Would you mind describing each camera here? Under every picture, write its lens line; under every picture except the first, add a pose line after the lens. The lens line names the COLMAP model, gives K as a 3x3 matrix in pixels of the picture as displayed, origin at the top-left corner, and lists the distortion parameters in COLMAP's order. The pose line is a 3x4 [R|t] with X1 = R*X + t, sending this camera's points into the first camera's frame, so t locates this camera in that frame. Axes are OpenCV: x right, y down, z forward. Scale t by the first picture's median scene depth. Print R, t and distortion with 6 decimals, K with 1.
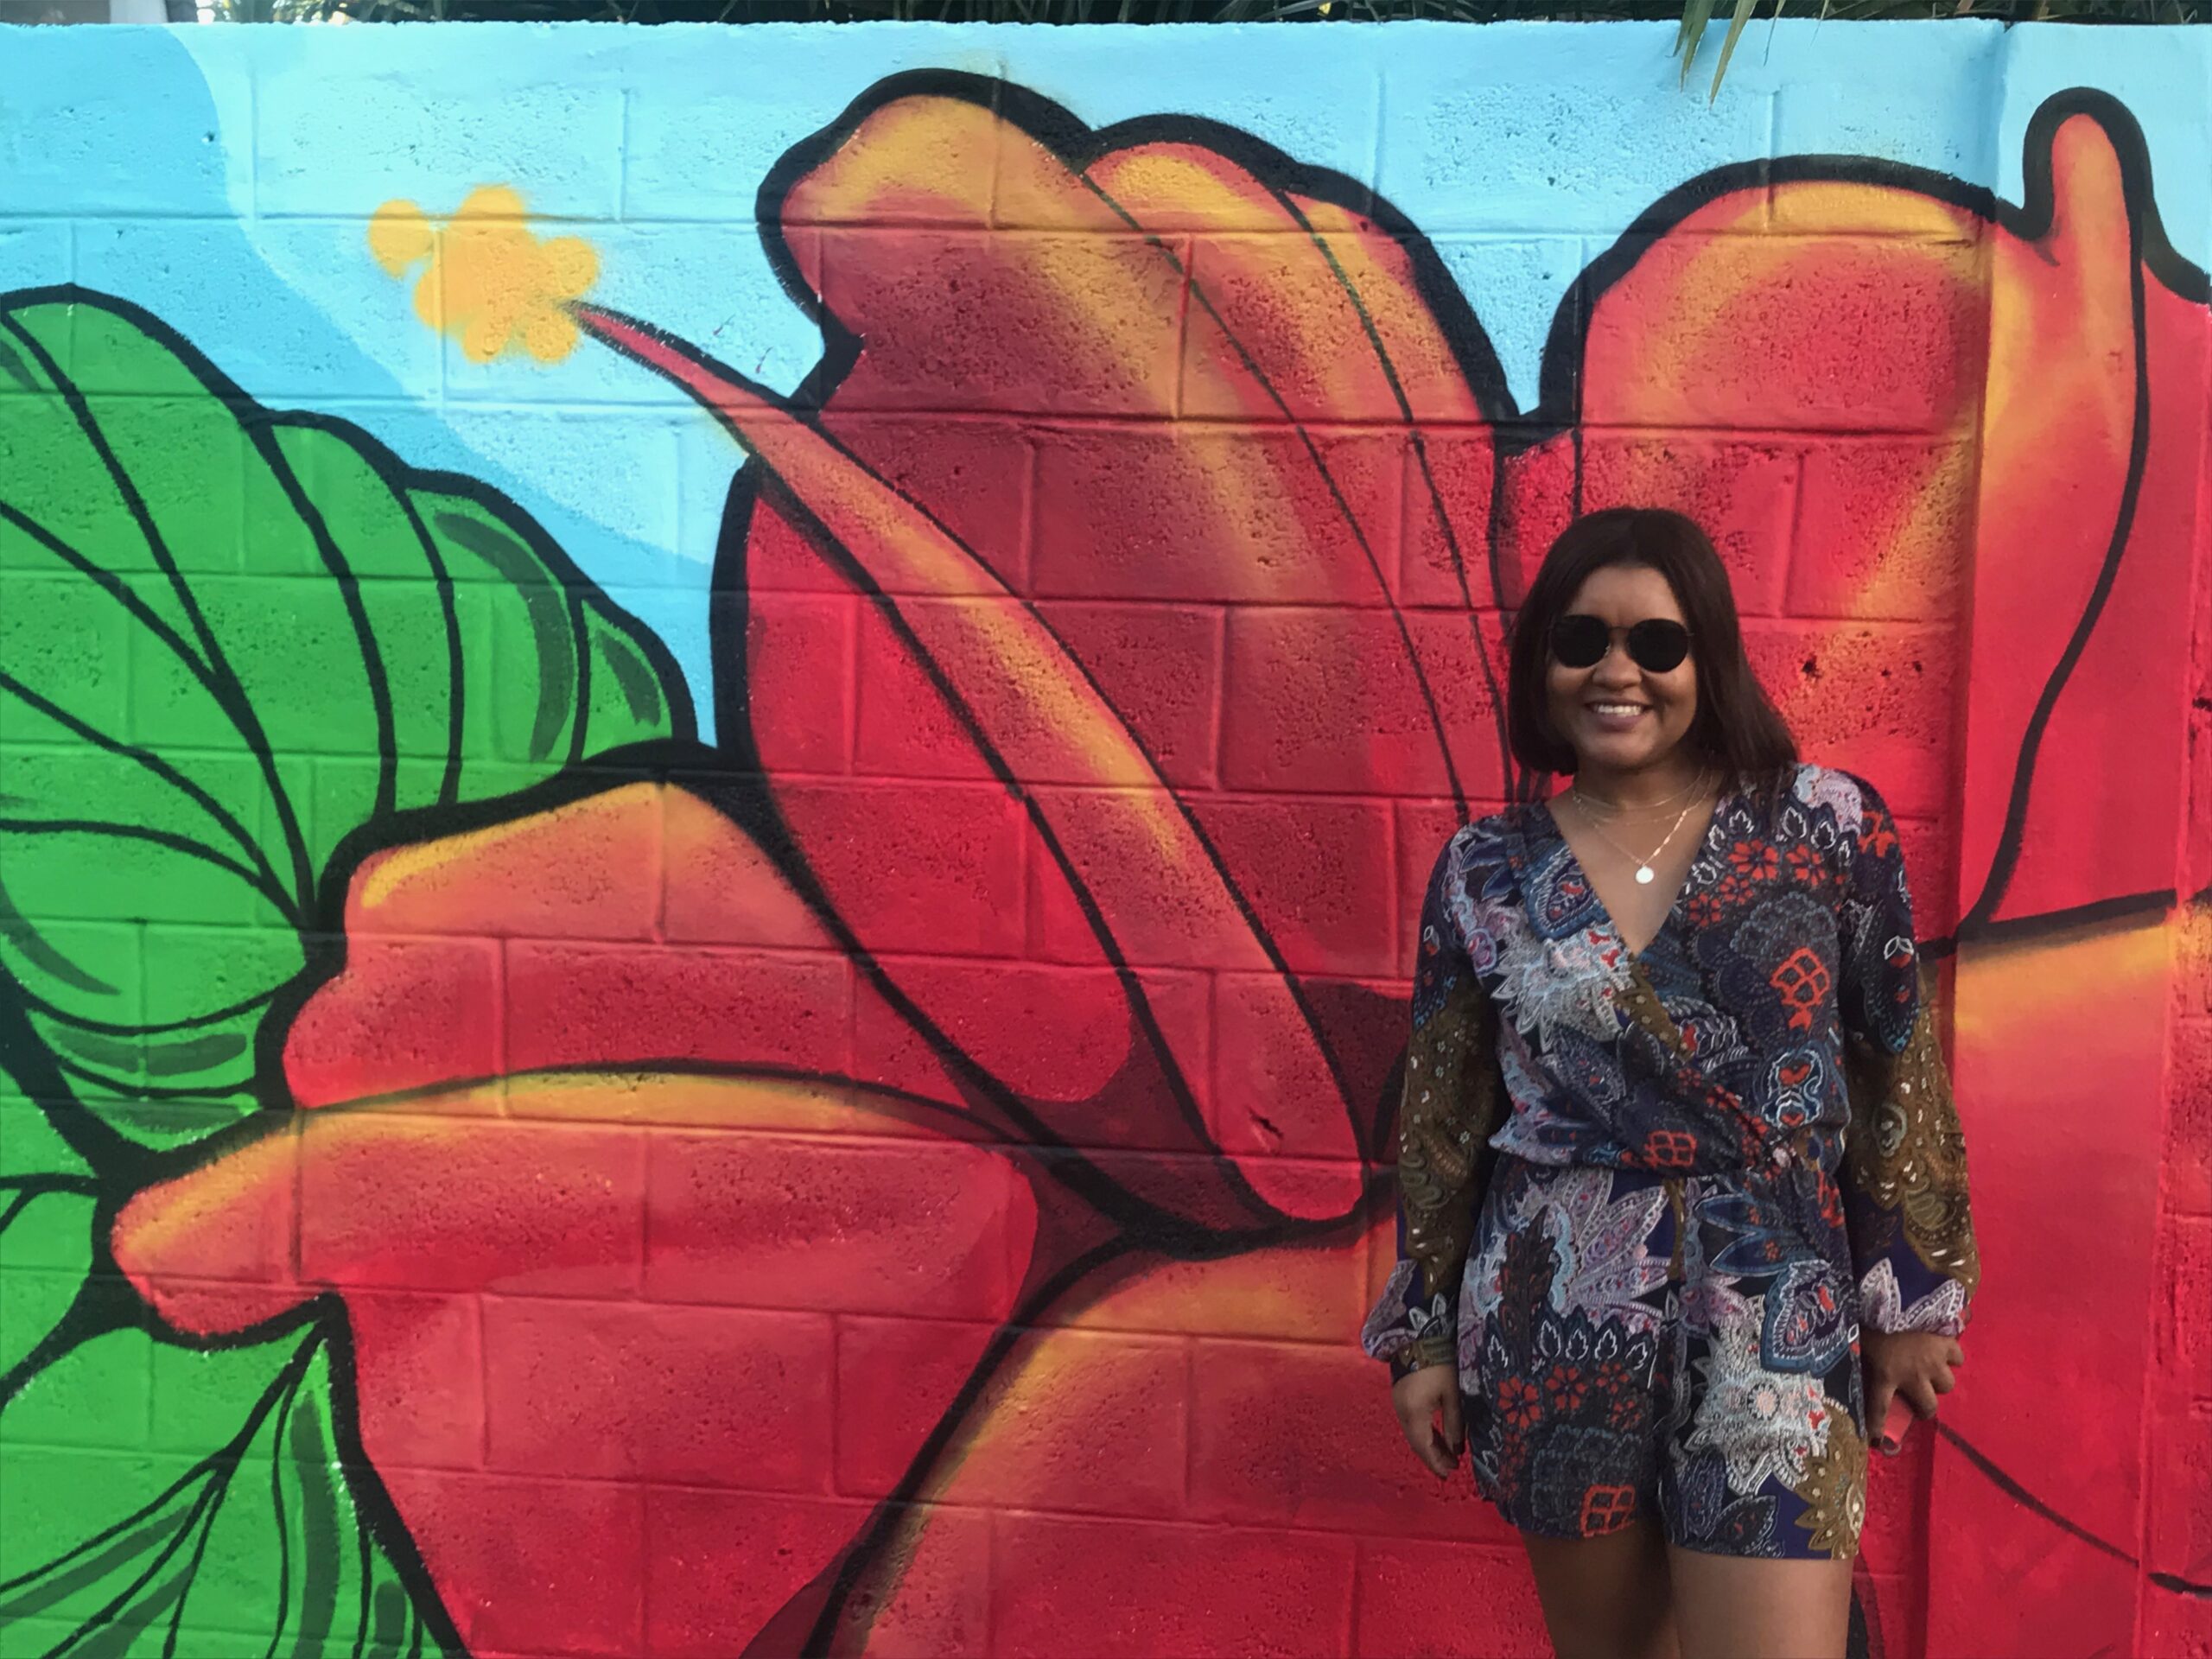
lens RADIAL K [[2770.8, 0, 1117.3], [0, 2770.8, 829.5], [0, 0, 1]] dist [0.075530, 0.000000]
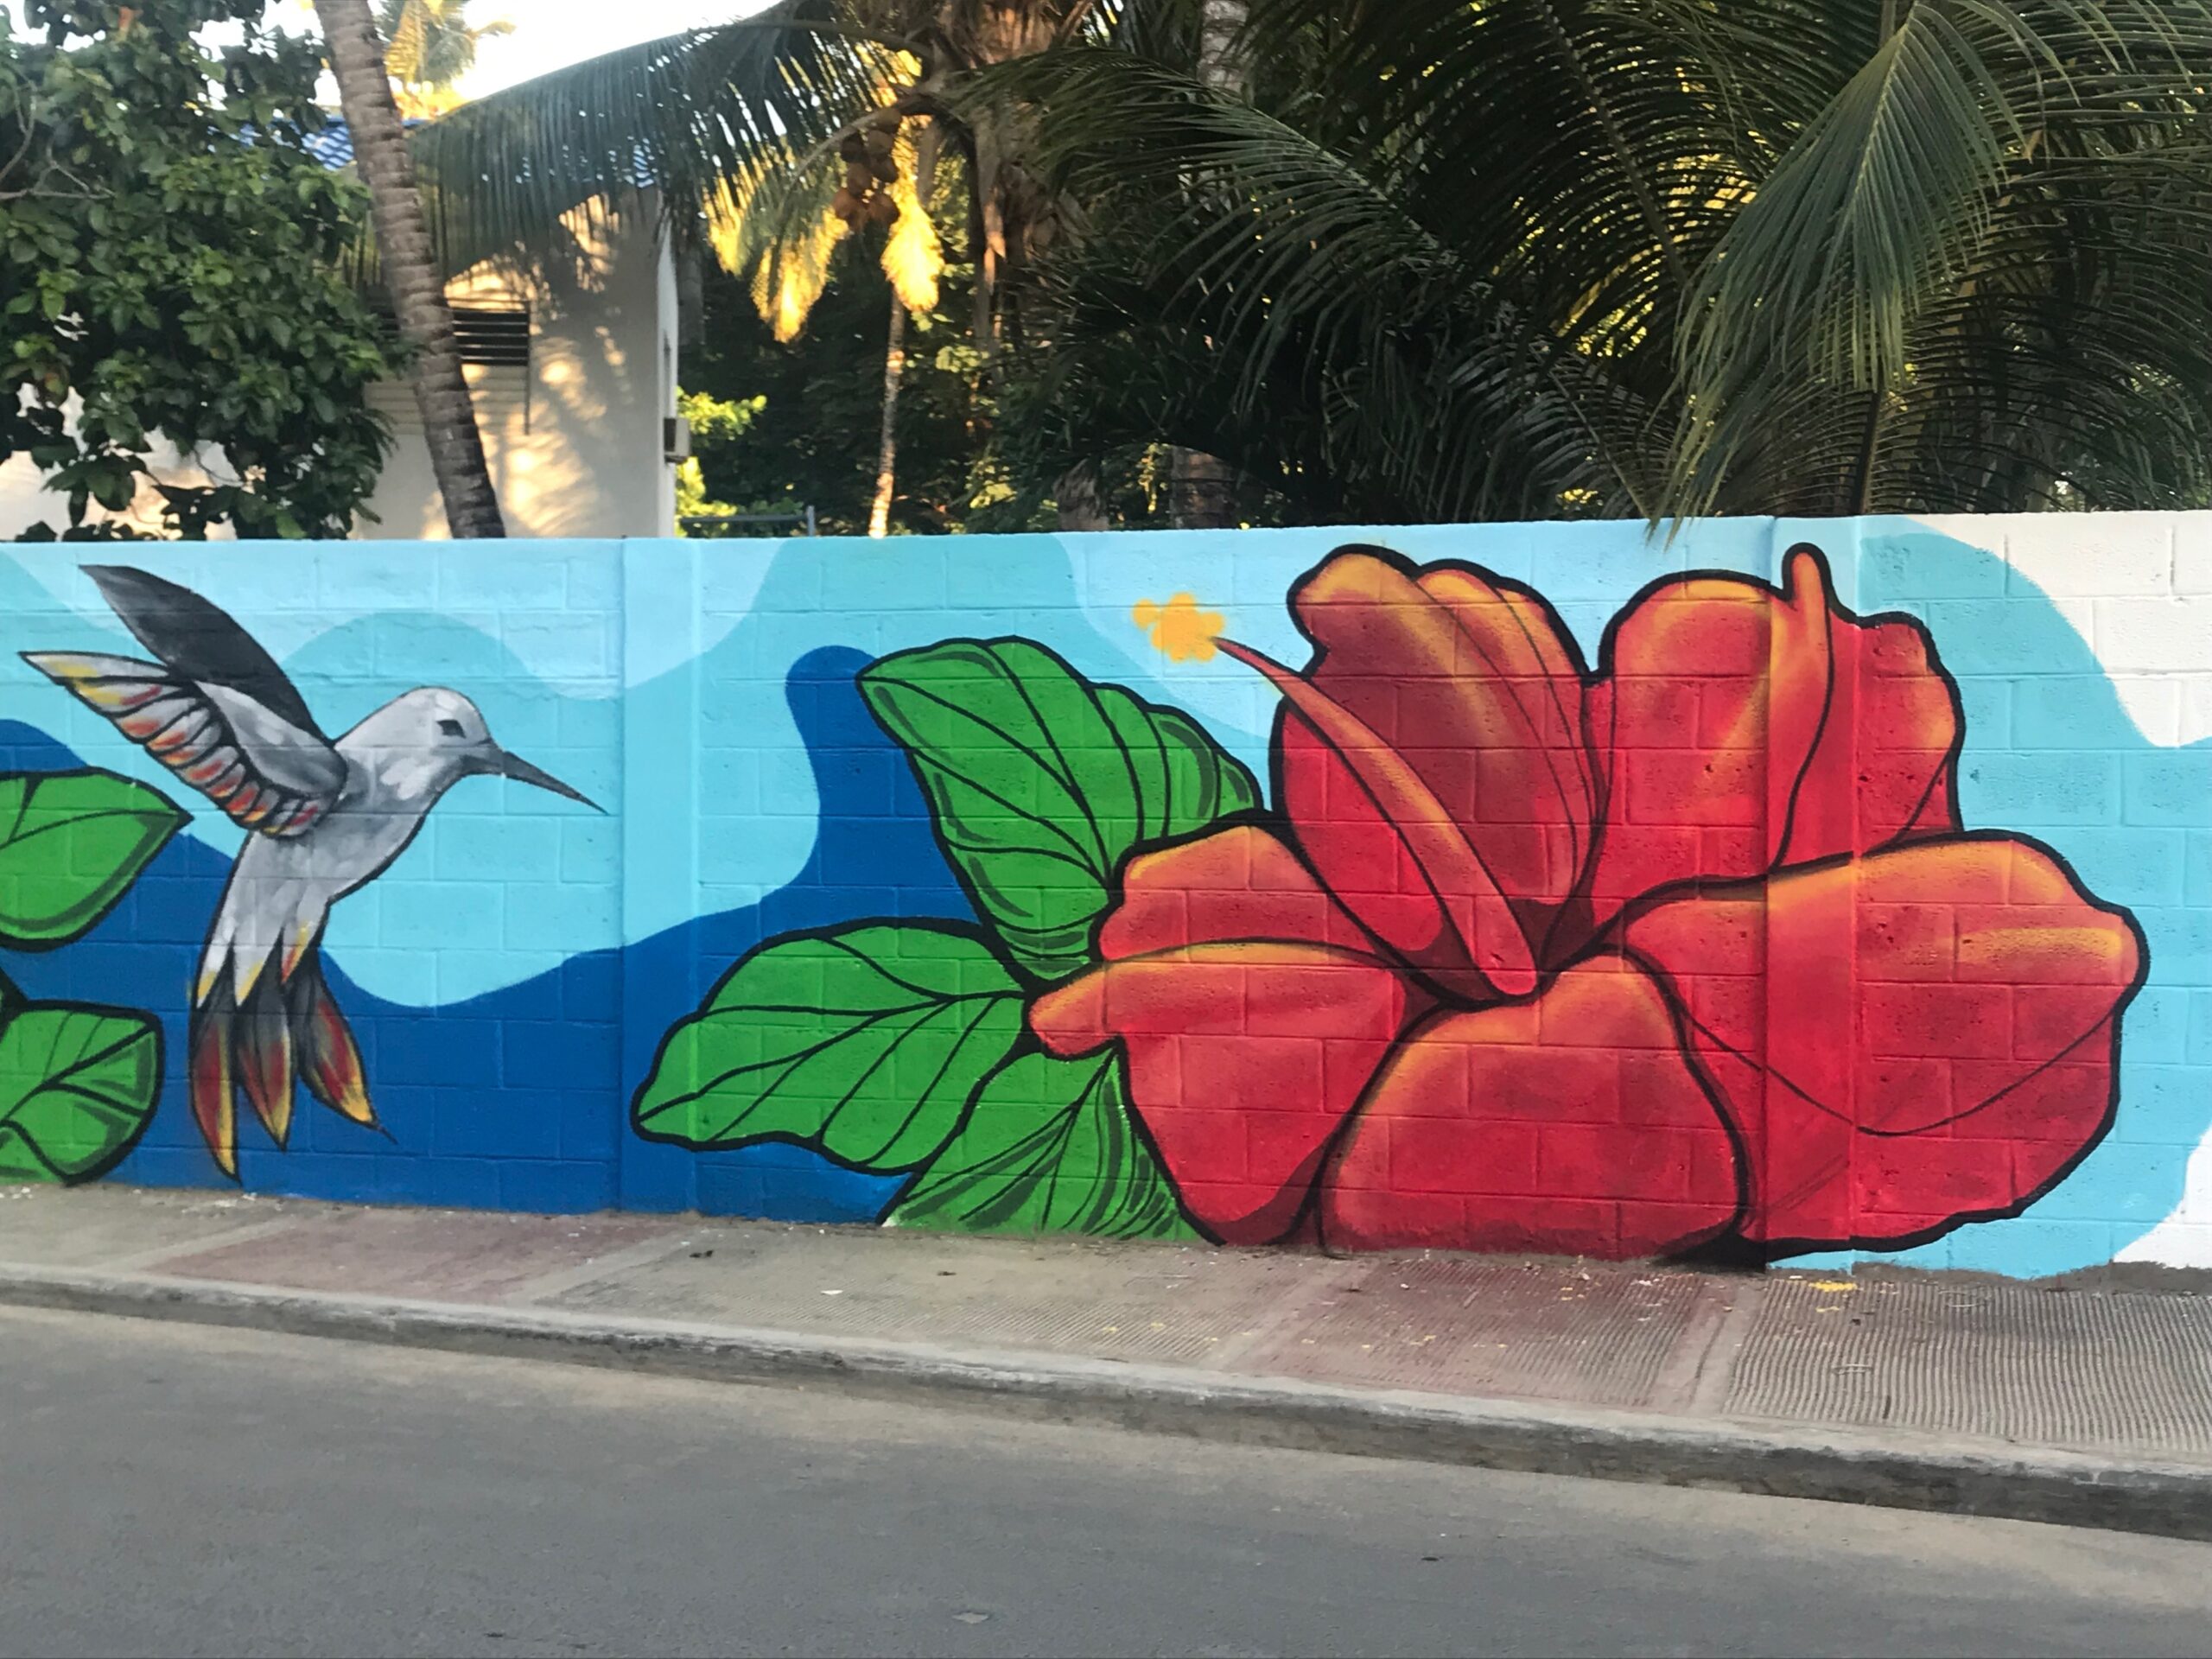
lens RADIAL K [[3006.2, 0, 1105.6], [0, 3006.2, 845.8], [0, 0, 1]] dist [0.119634, 0.000000]
pose [[0.993101, -0.021387, -0.115292, 0.018268], [0.015583, 0.998577, -0.051008, 0.136951], [0.116219, 0.048860, 0.992021, -1.700673]]
